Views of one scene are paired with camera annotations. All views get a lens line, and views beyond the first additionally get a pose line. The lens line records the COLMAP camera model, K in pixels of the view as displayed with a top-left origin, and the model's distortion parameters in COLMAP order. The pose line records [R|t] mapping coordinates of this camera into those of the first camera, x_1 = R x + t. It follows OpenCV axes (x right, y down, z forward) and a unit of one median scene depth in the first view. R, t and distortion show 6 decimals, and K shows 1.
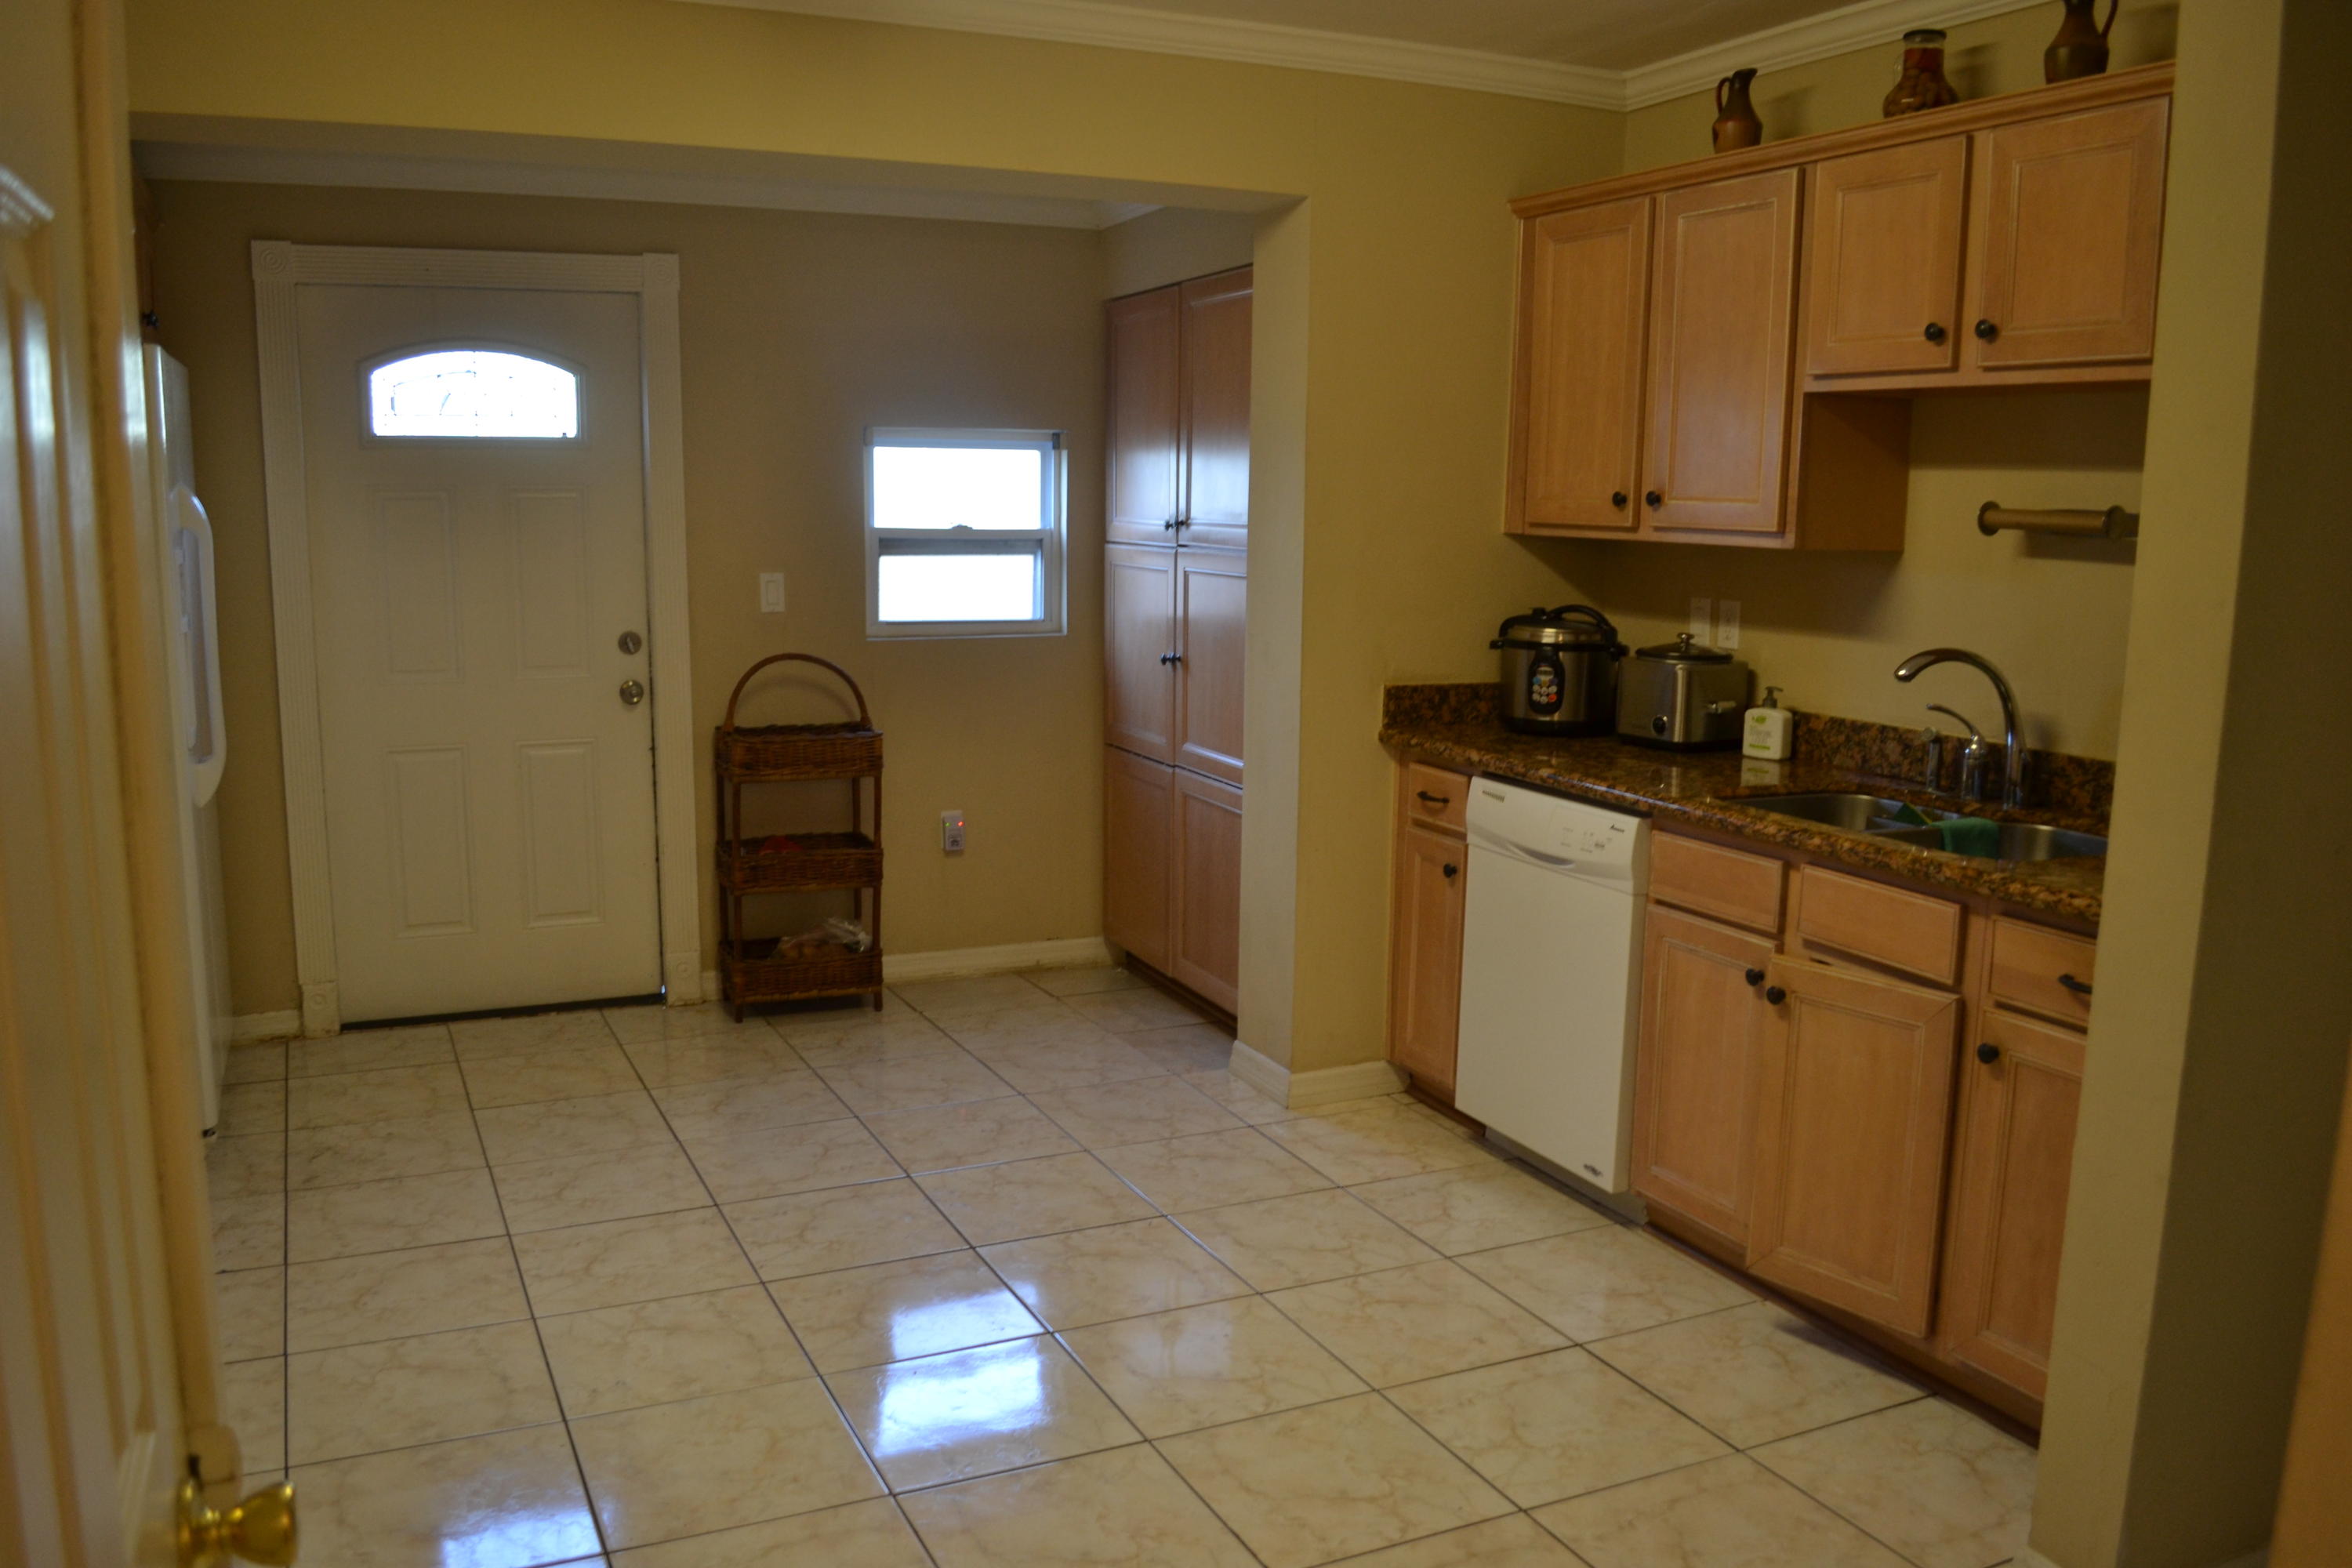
lens RADIAL K [[1884.9, 0, 1170.3], [0, 1884.9, 785.0], [0, 0, 1]] dist [-0.076536, -0.000988]
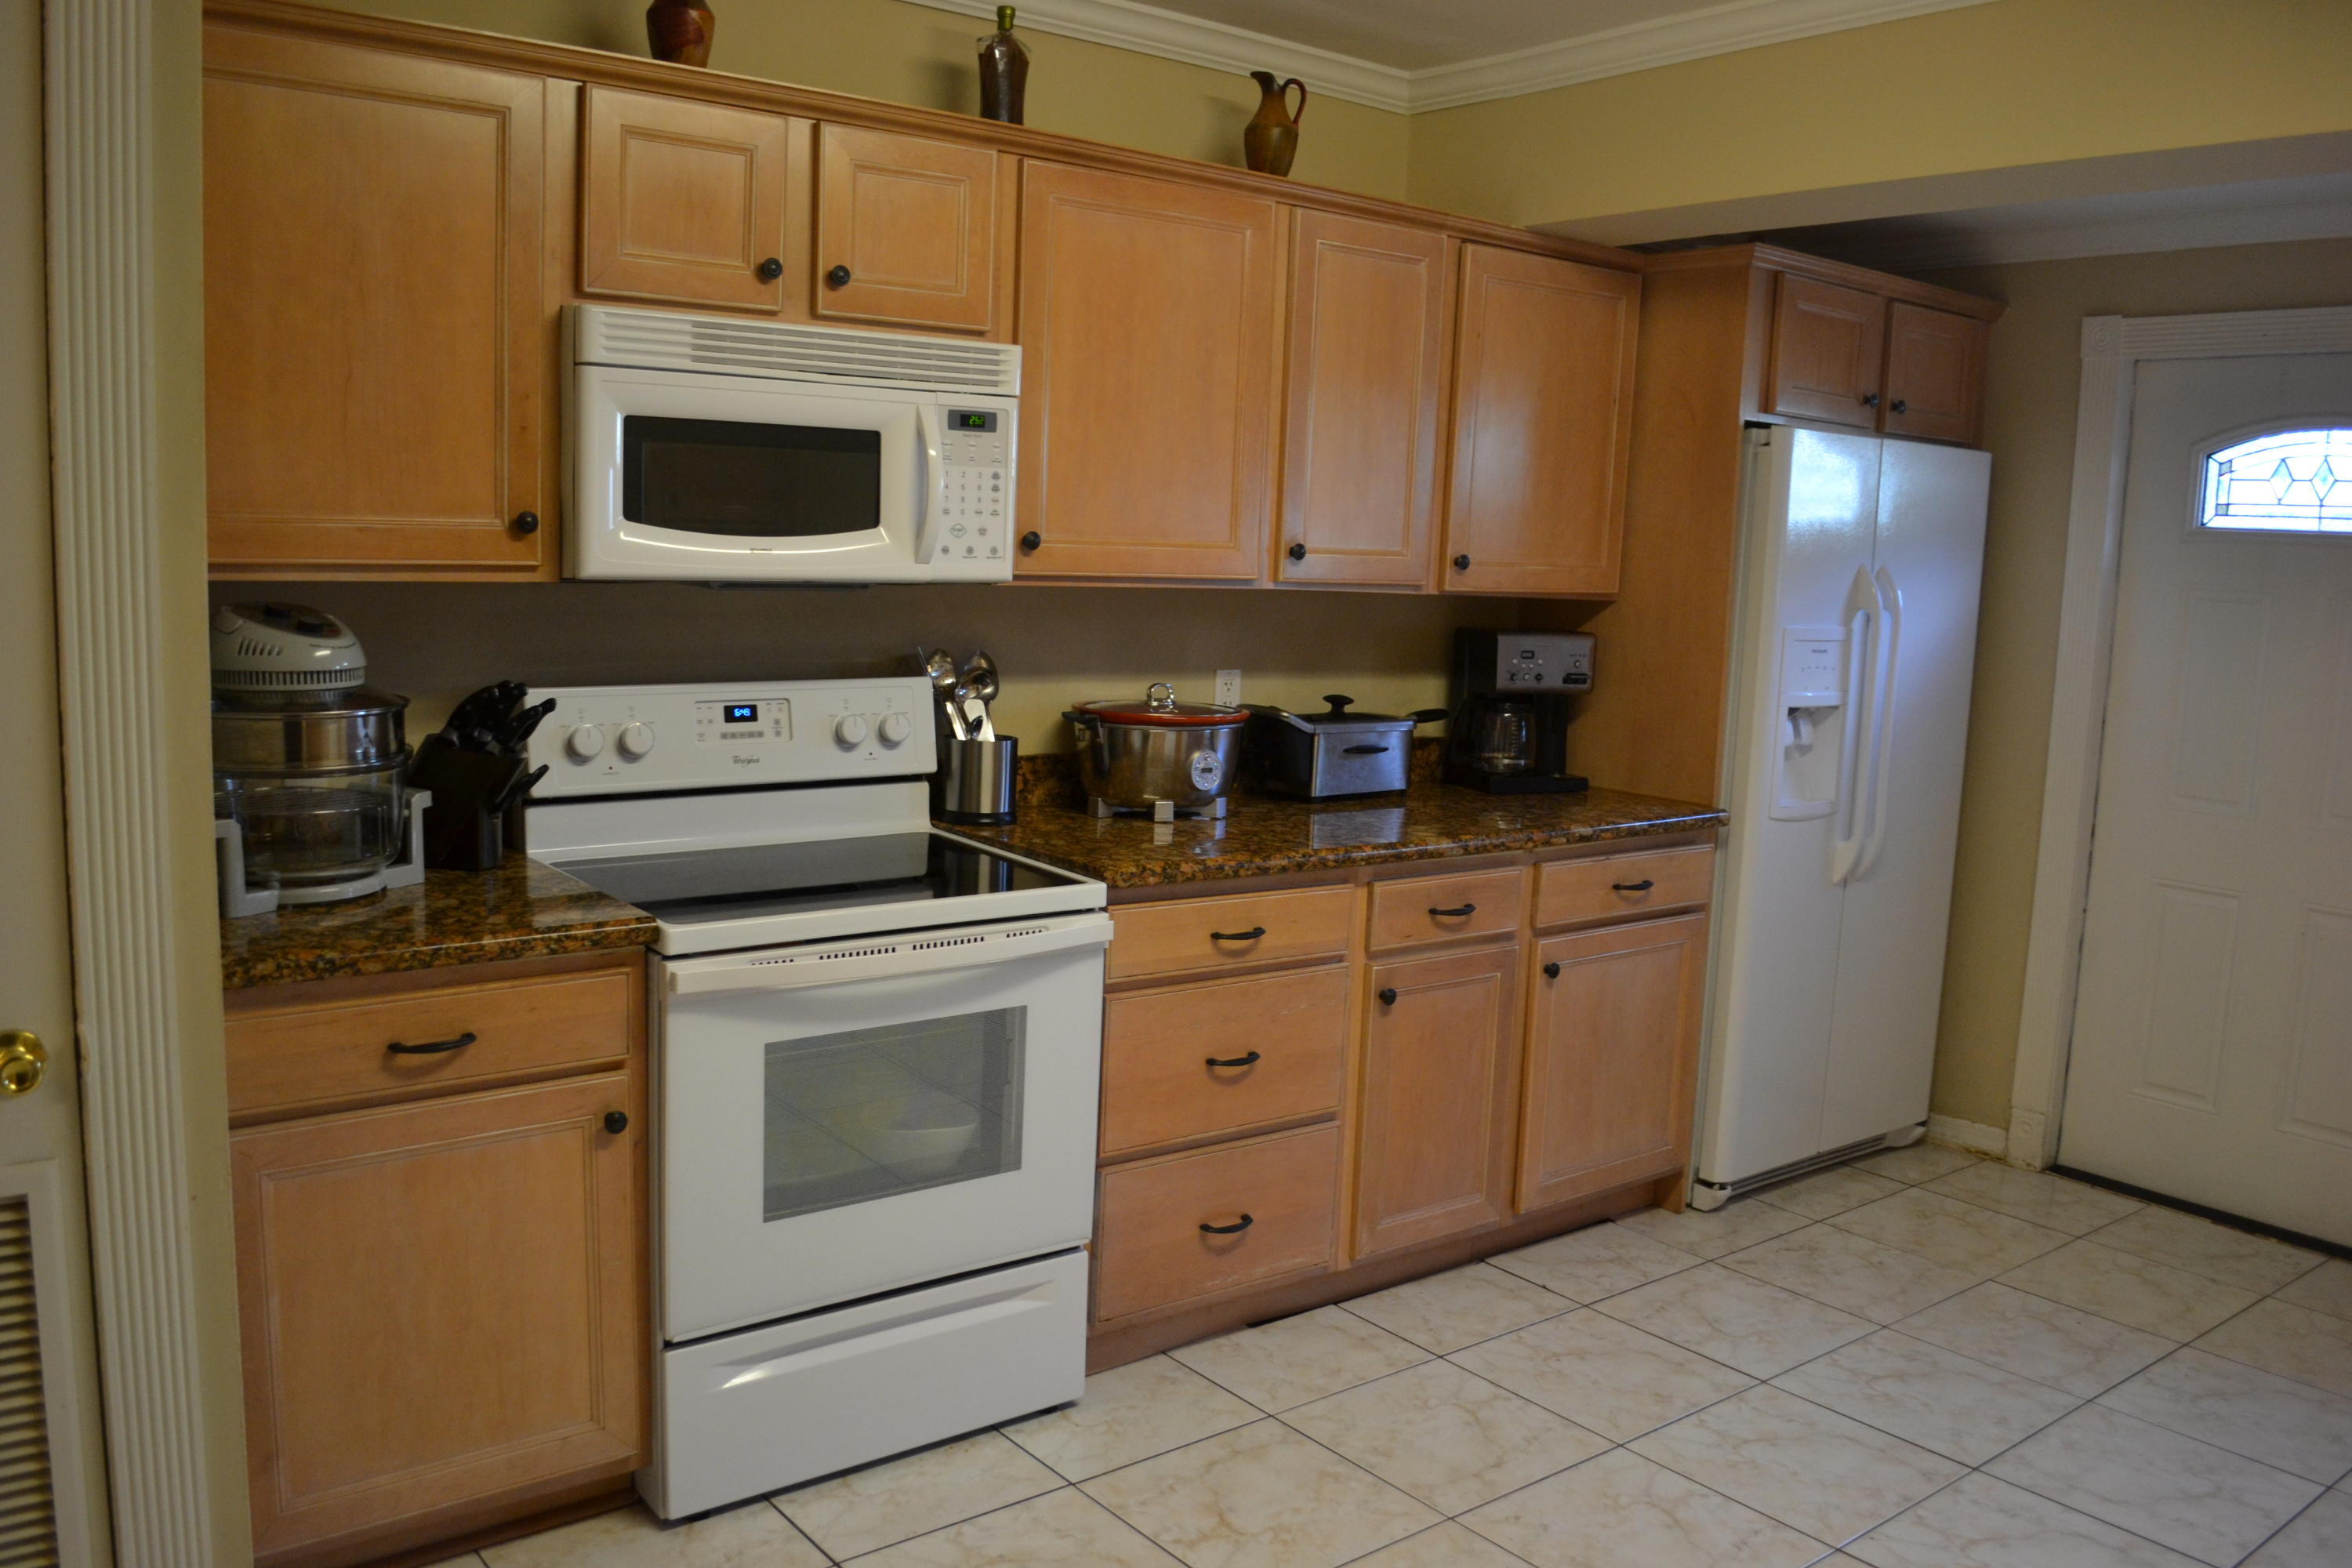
lens RADIAL K [[1884.9, 0, 1172.3], [0, 1884.9, 791.2], [0, 0, 1]] dist [-0.076536, -0.000988]
pose [[0.240318, 0.134292, -0.961360, 0.334350], [-0.189977, 0.977738, 0.089090, -0.055236], [0.951922, 0.161226, 0.260481, 0.353710]]
